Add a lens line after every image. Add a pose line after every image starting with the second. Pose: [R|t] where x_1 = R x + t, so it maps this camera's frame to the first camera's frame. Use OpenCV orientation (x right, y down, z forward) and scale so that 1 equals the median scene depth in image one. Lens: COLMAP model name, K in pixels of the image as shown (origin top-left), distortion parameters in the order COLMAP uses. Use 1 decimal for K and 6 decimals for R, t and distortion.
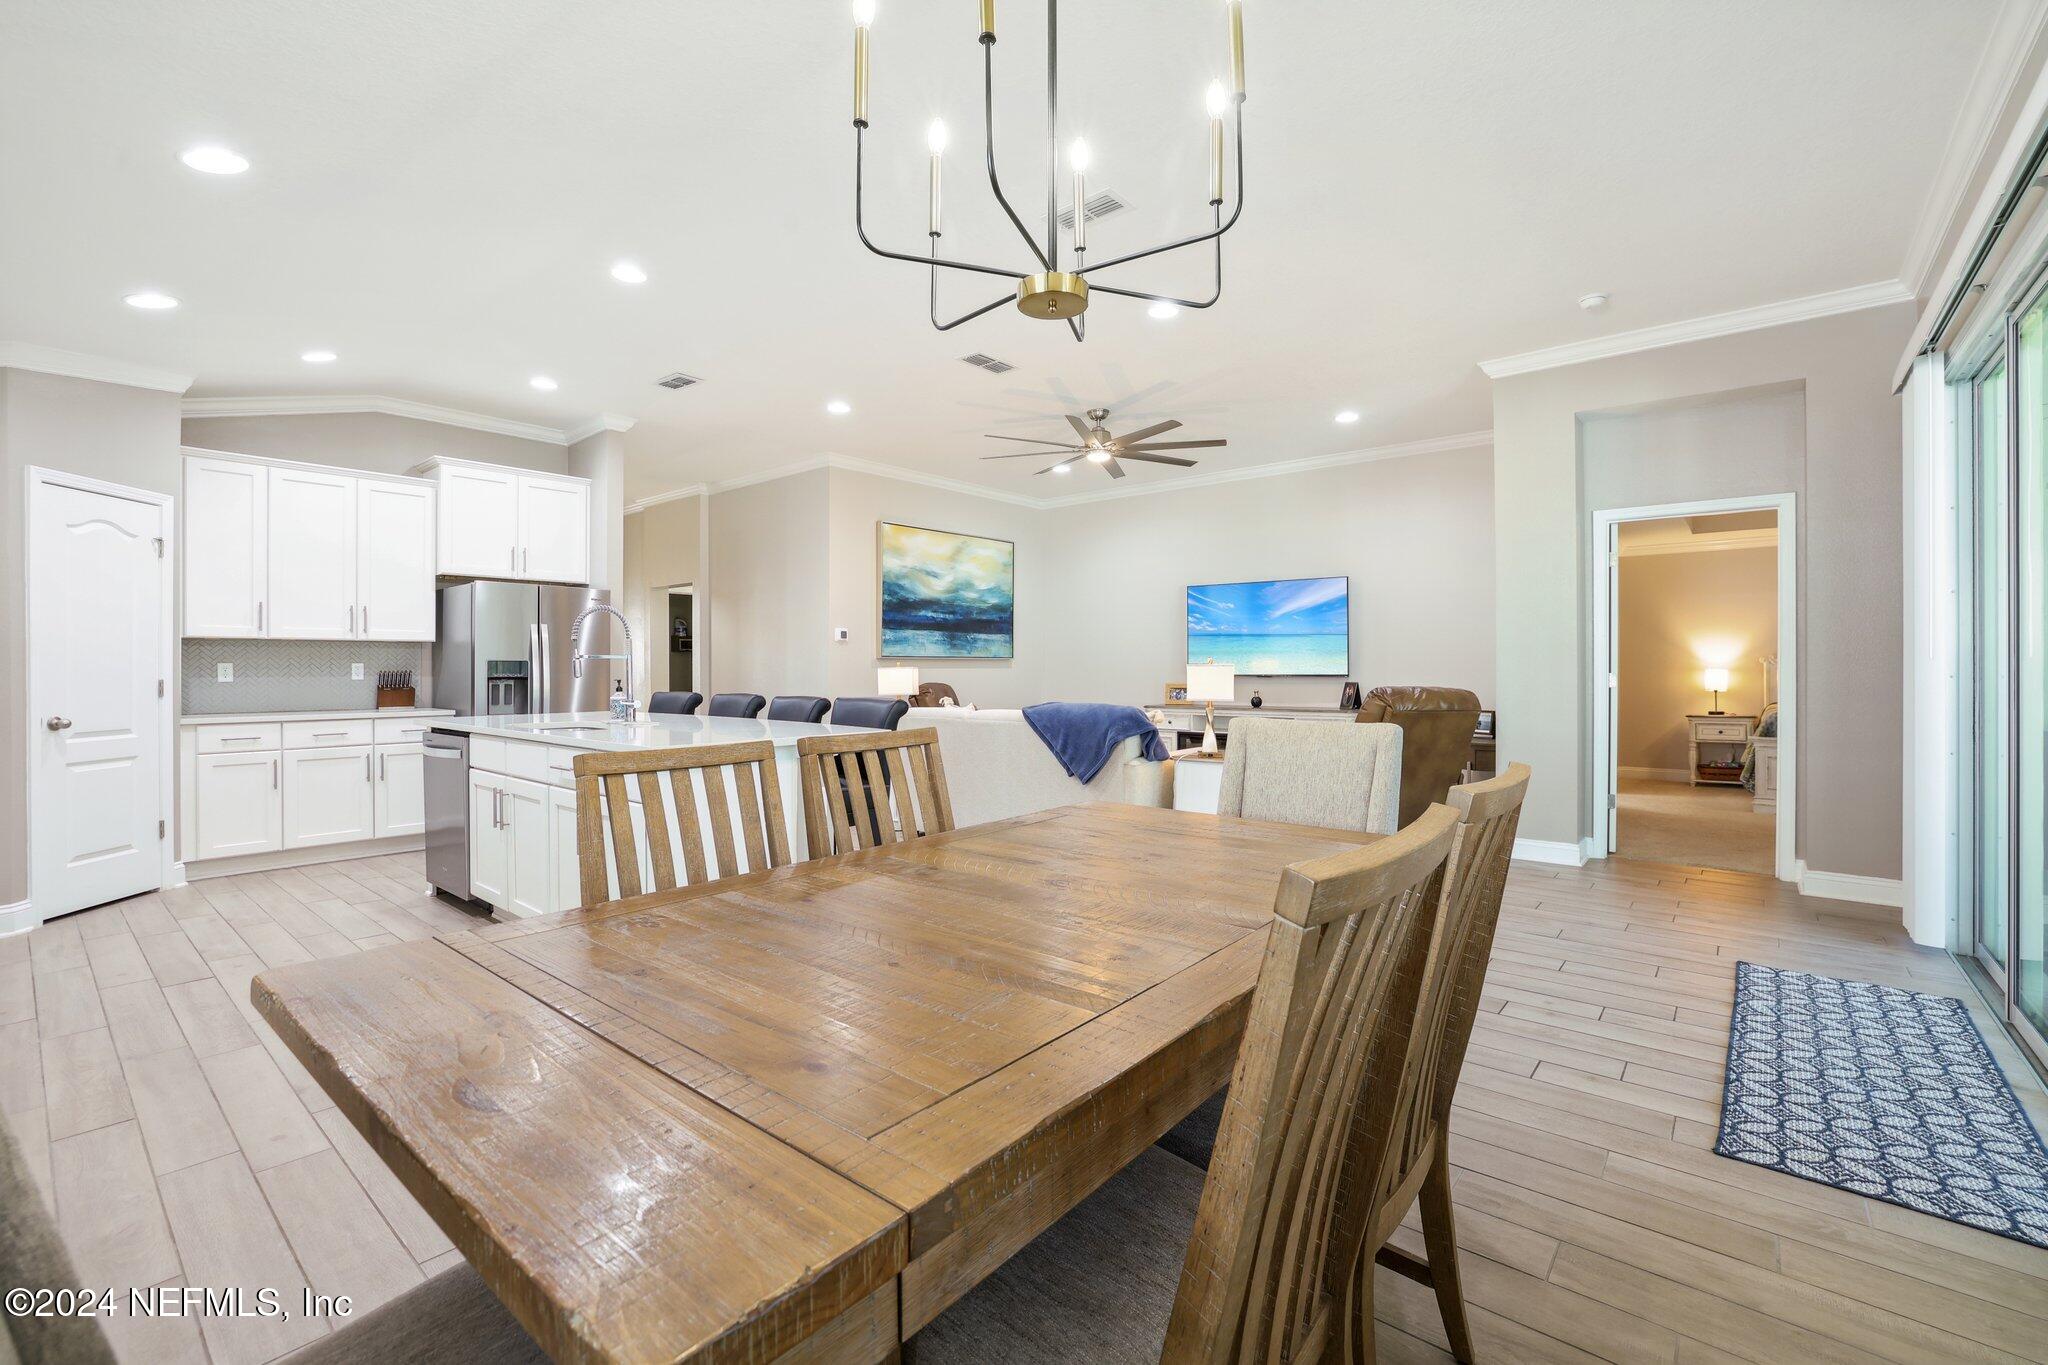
lens RADIAL K [[888.0, 0, 1020.3], [0, 888.0, 668.6], [0, 0, 1]] dist [-0.025333, 0.006565]
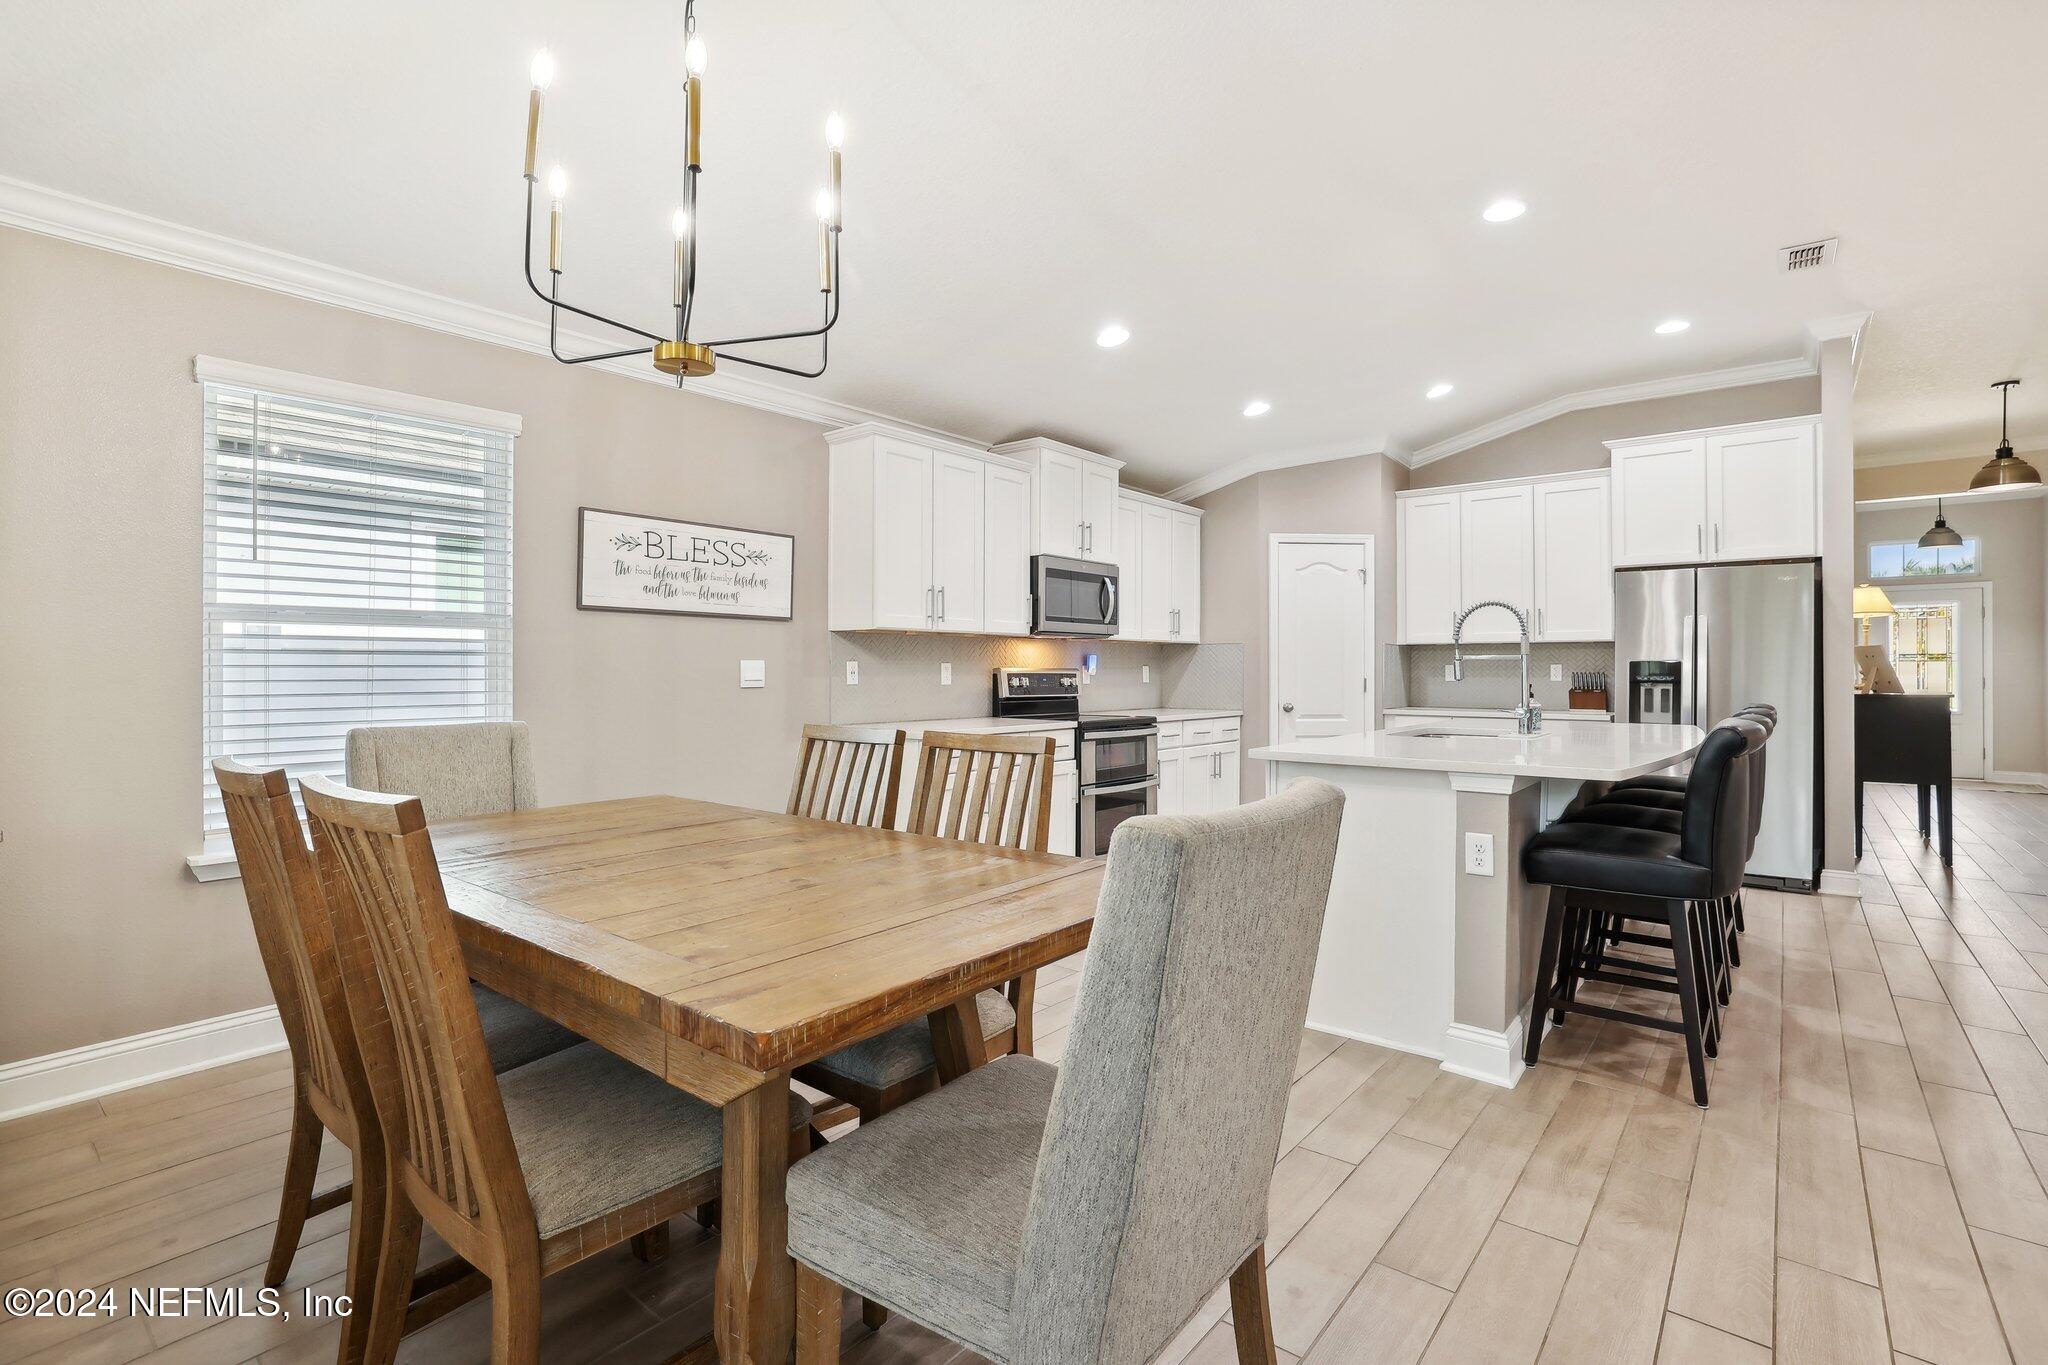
lens RADIAL K [[958.1, 0, 1018.5], [0, 958.1, 669.5], [0, 0, 1]] dist [-0.018238, 0.007425]
pose [[0.020598, 0.002106, -0.999786, 0.344059], [-0.001248, 0.999997, 0.002081, -0.002016], [0.999787, 0.001205, 0.020601, 0.367530]]
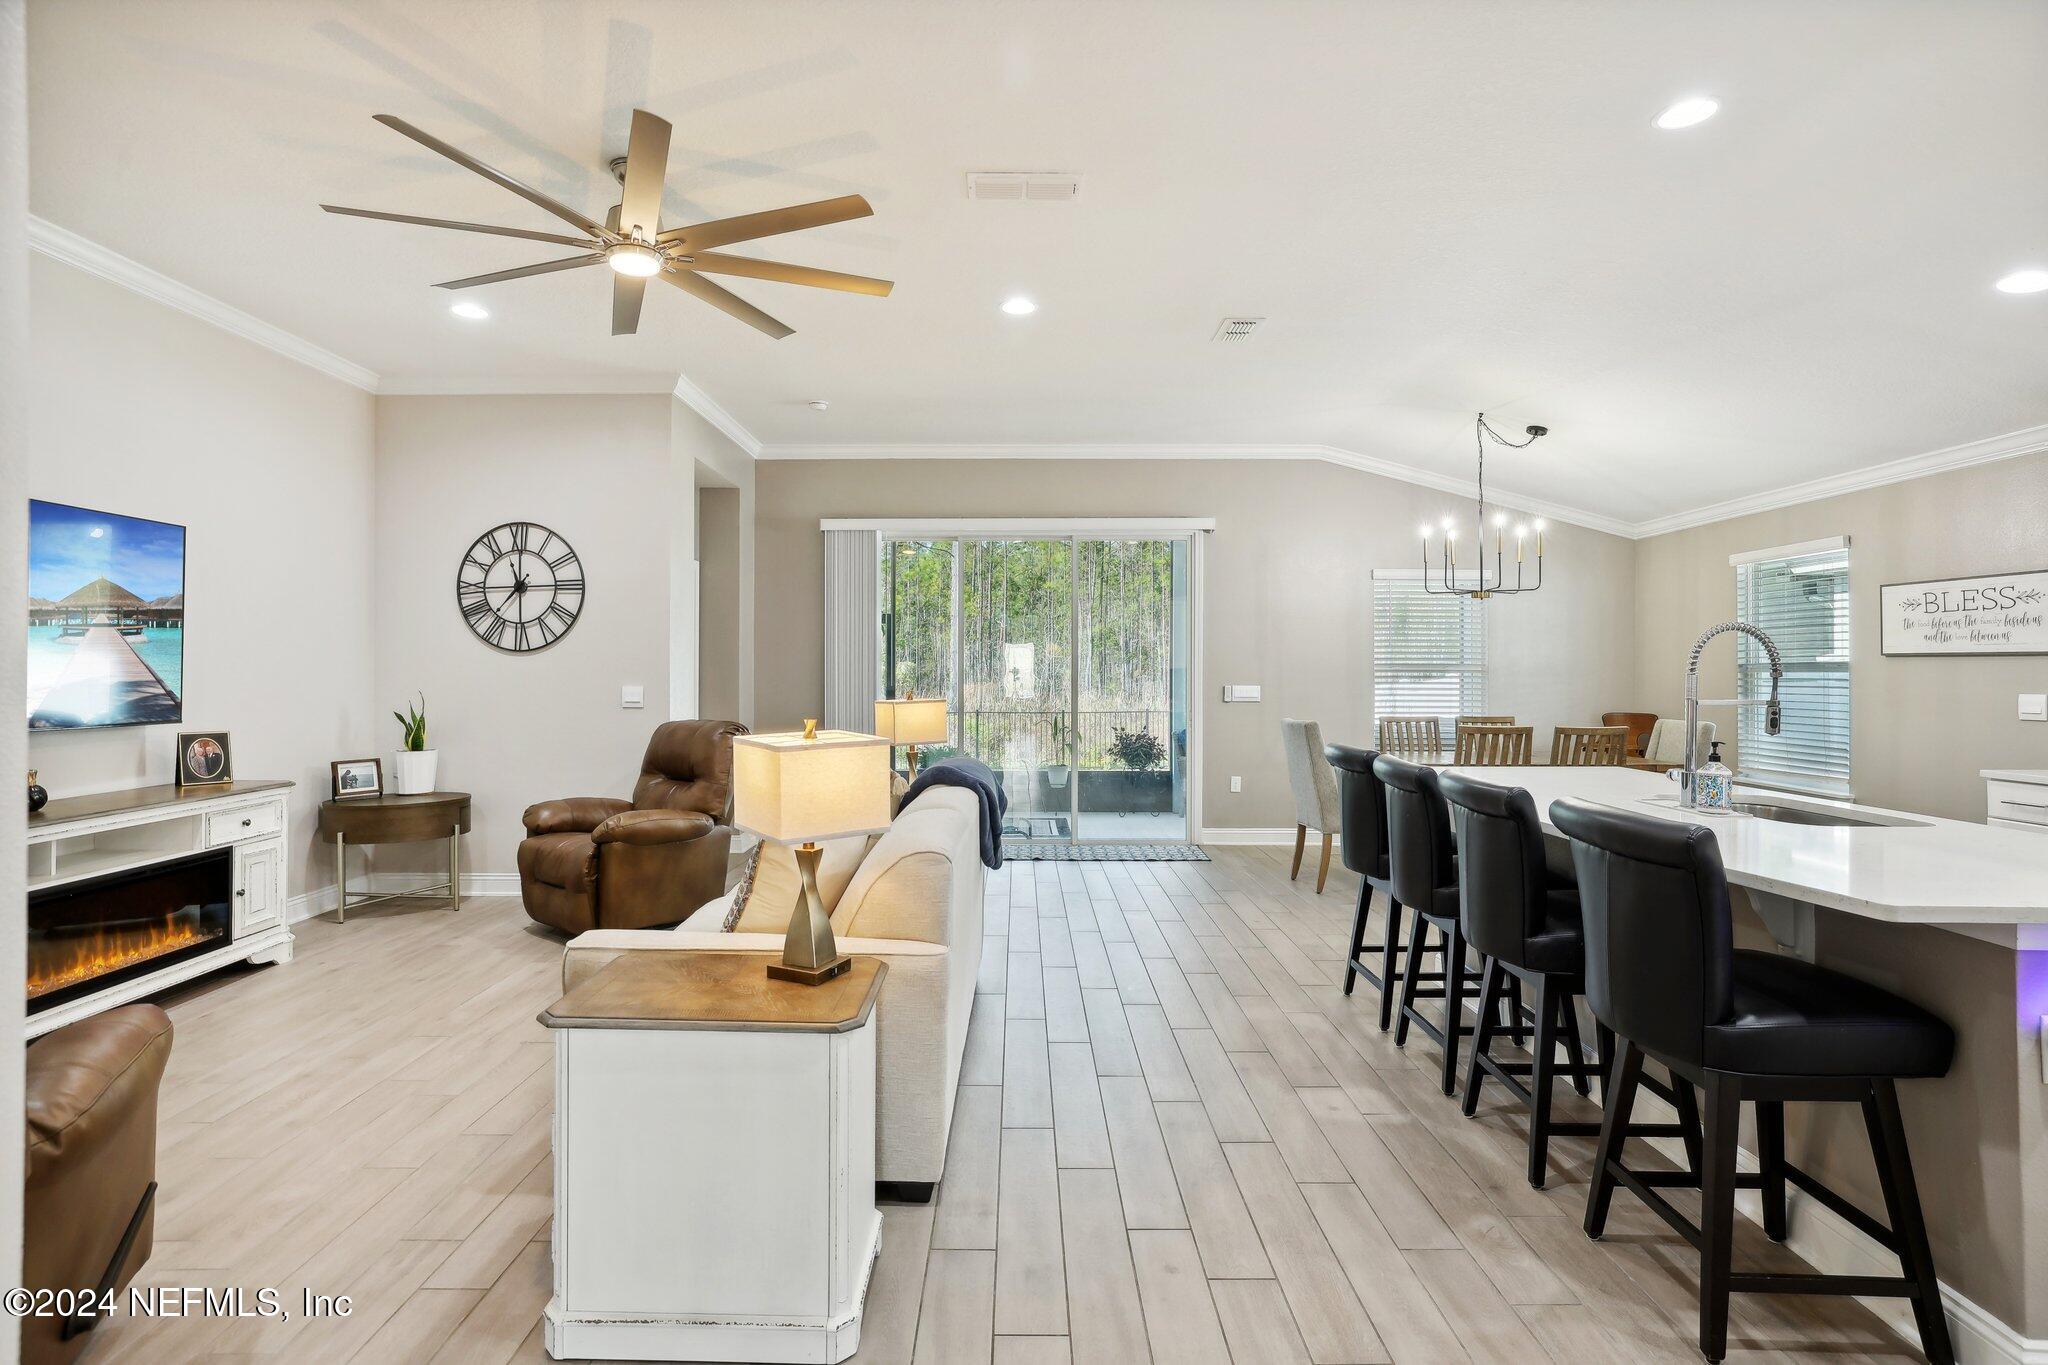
lens RADIAL K [[997.9, 0, 1004.7], [0, 997.9, 663.4], [0, 0, 1]] dist [-0.024474, 0.003608]
pose [[-0.632345, 0.008267, 0.774643, -0.497597], [0.001871, 0.999956, -0.009144, -0.026734], [-0.774685, -0.004333, -0.632333, 1.345851]]
